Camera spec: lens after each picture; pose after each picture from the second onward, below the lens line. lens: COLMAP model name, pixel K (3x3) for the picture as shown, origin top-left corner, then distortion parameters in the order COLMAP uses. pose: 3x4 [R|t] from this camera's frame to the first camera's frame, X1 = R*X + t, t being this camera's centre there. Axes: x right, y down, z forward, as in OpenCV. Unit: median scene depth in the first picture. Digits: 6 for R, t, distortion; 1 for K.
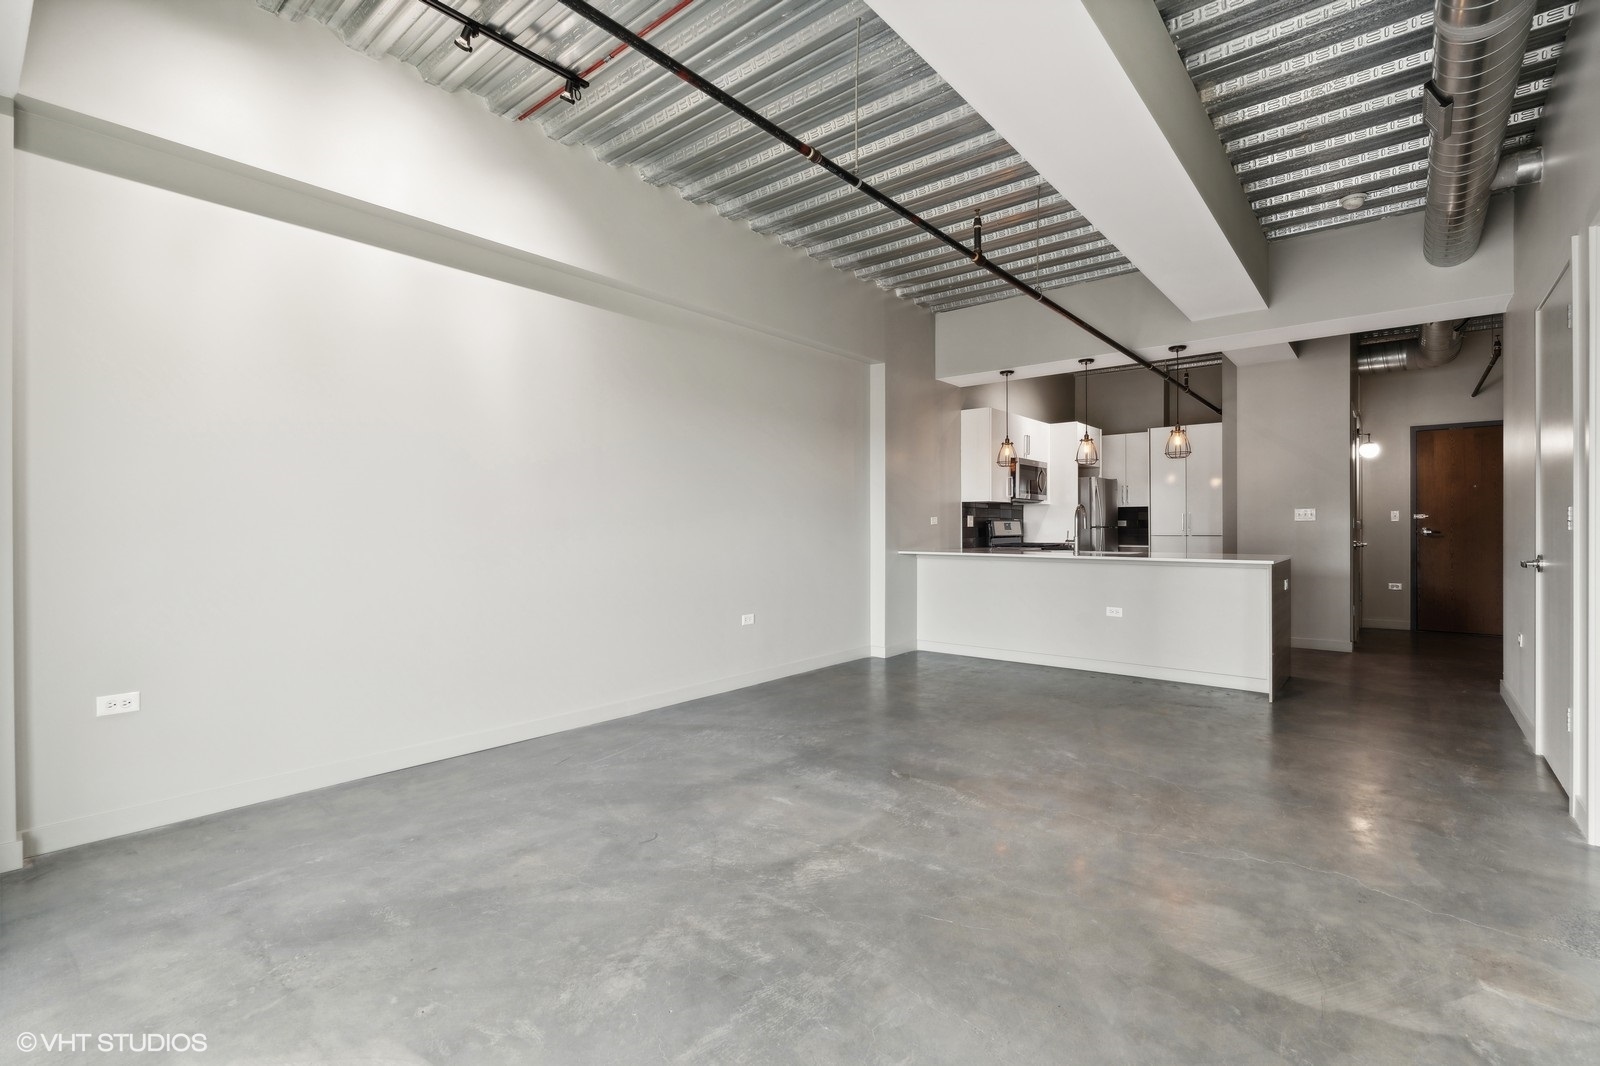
lens RADIAL K [[727.2, 0, 798.0], [0, 727.2, 529.1], [0, 0, 1]] dist [-0.006816, 0.001917]
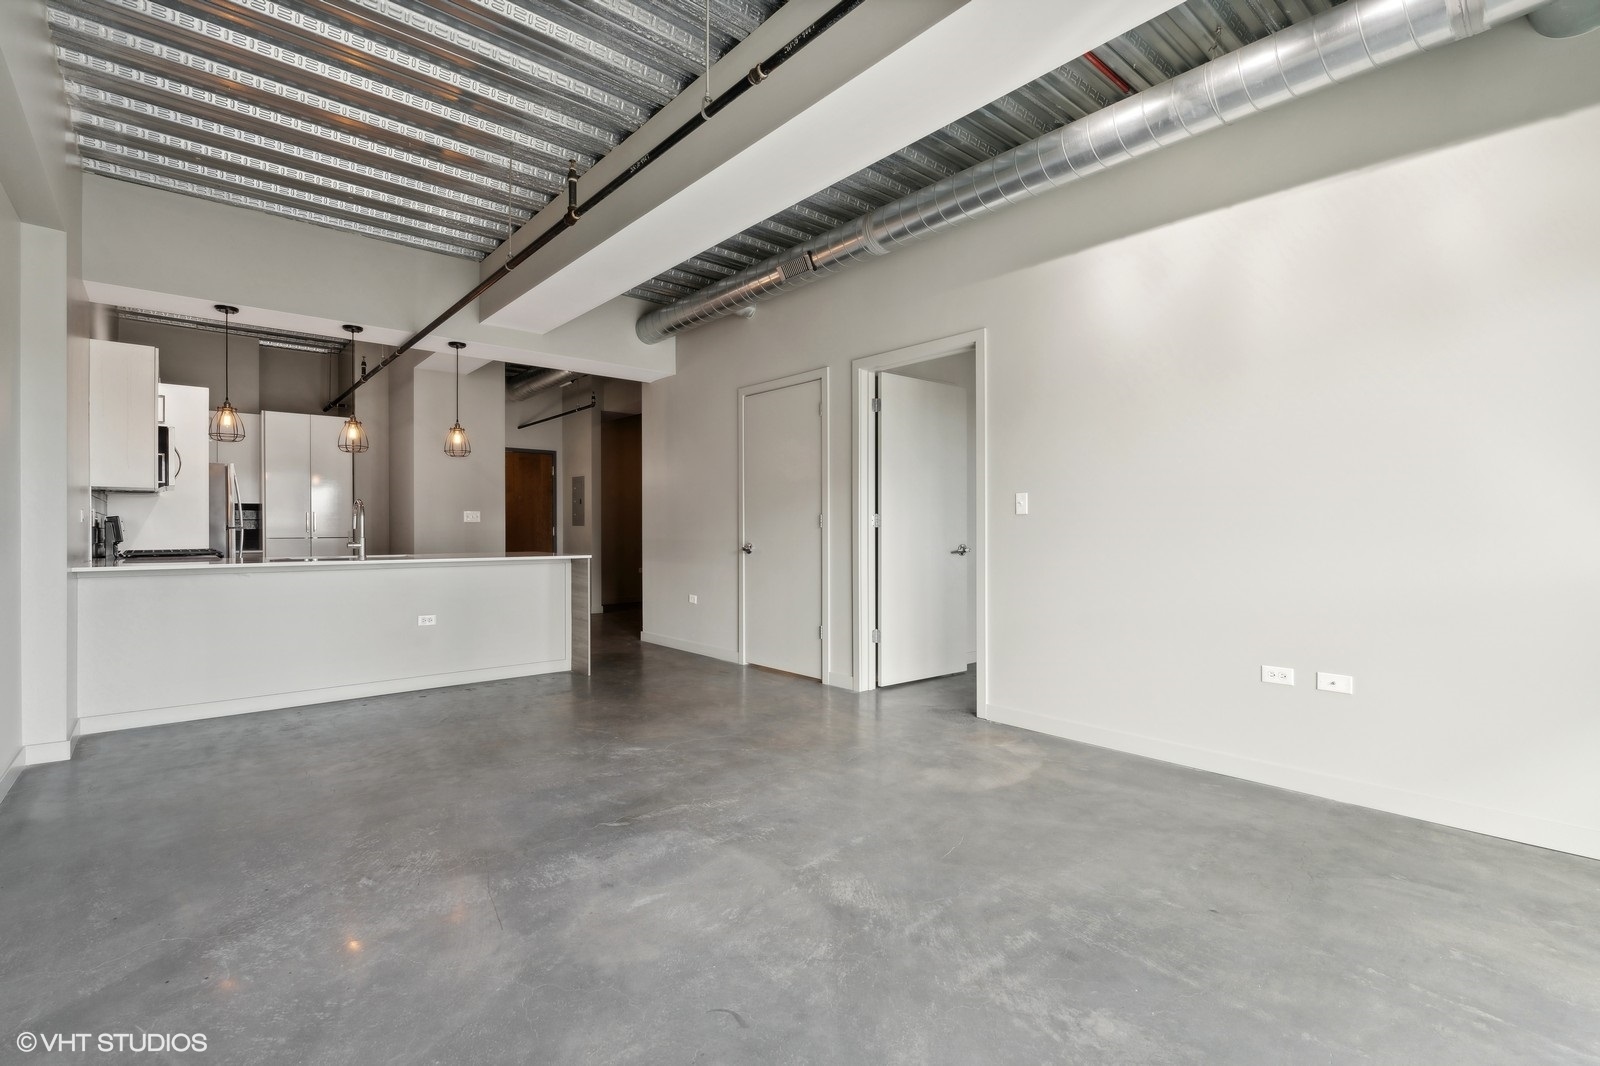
lens RADIAL K [[727.2, 0, 801.3], [0, 727.2, 526.1], [0, 0, 1]] dist [-0.006816, 0.001917]
pose [[0.154645, 0.004020, 0.987962, -0.647419], [0.004640, 0.999978, -0.004795, 0.006234], [-0.987959, 0.005325, 0.154623, 0.670244]]
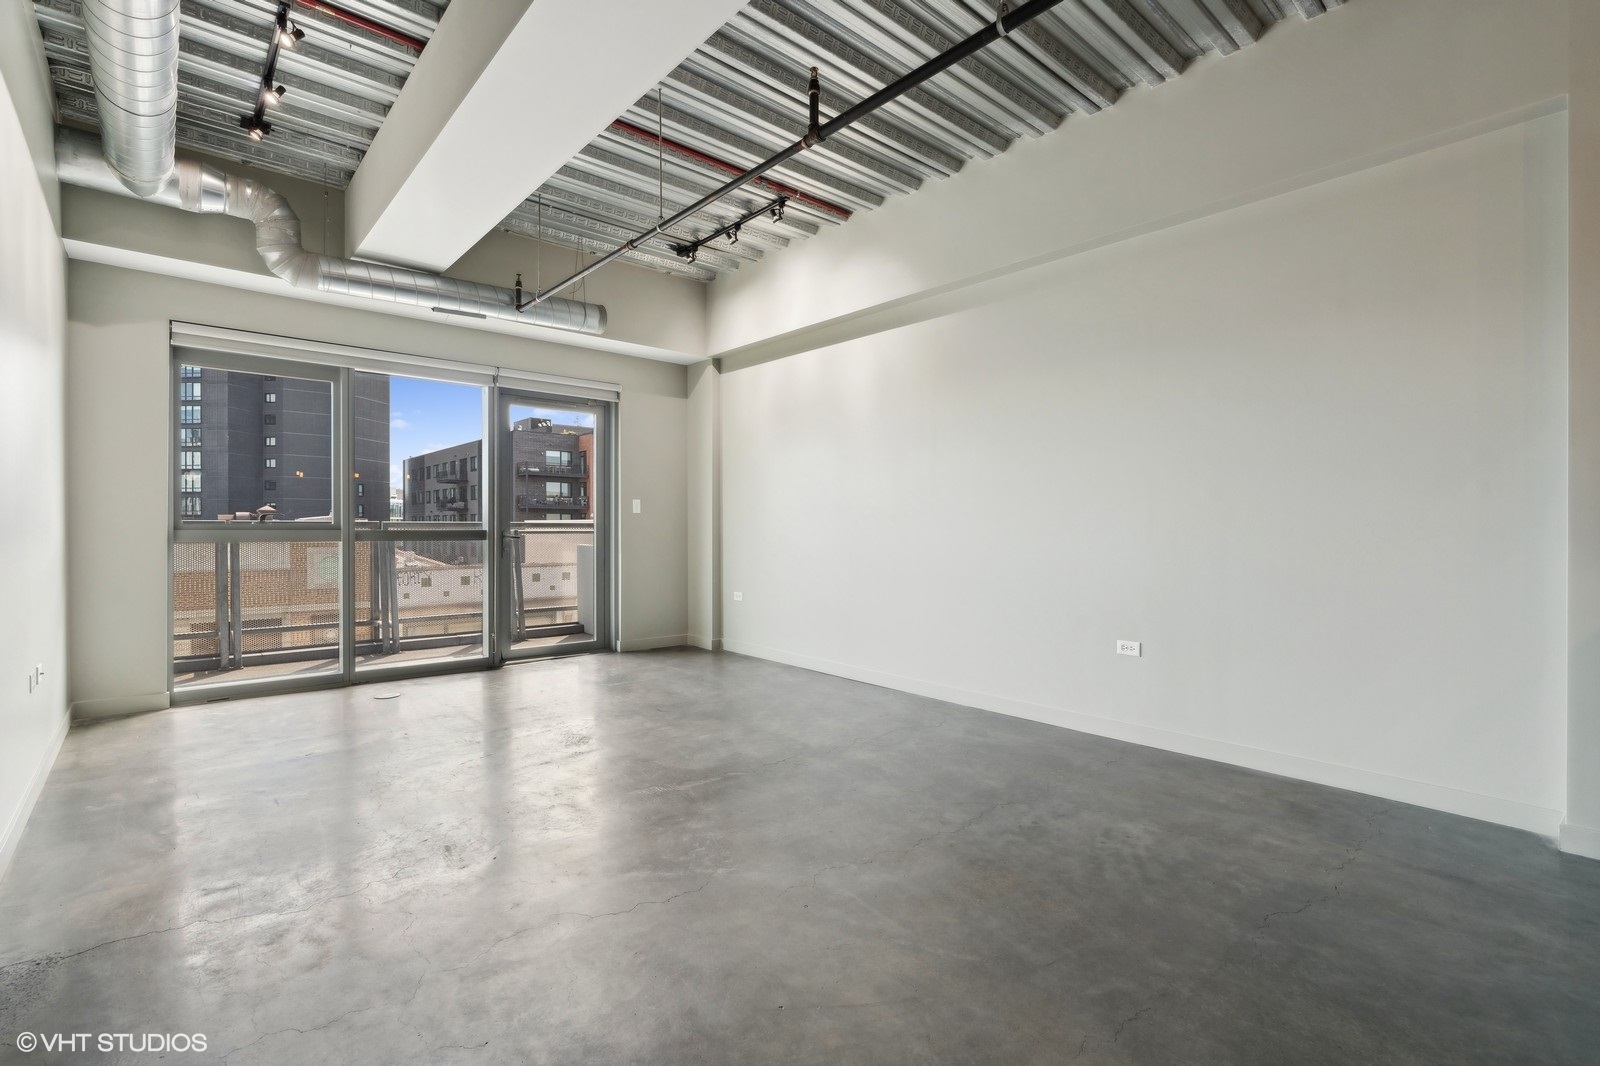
lens RADIAL K [[727.2, 0, 793.2], [0, 727.2, 532.1], [0, 0, 1]] dist [-0.006816, 0.001917]
pose [[-0.162894, 0.008073, -0.986611, 1.075492], [-0.005908, 0.999941, 0.009157, 0.008695], [0.986626, 0.007321, -0.162836, 1.233874]]
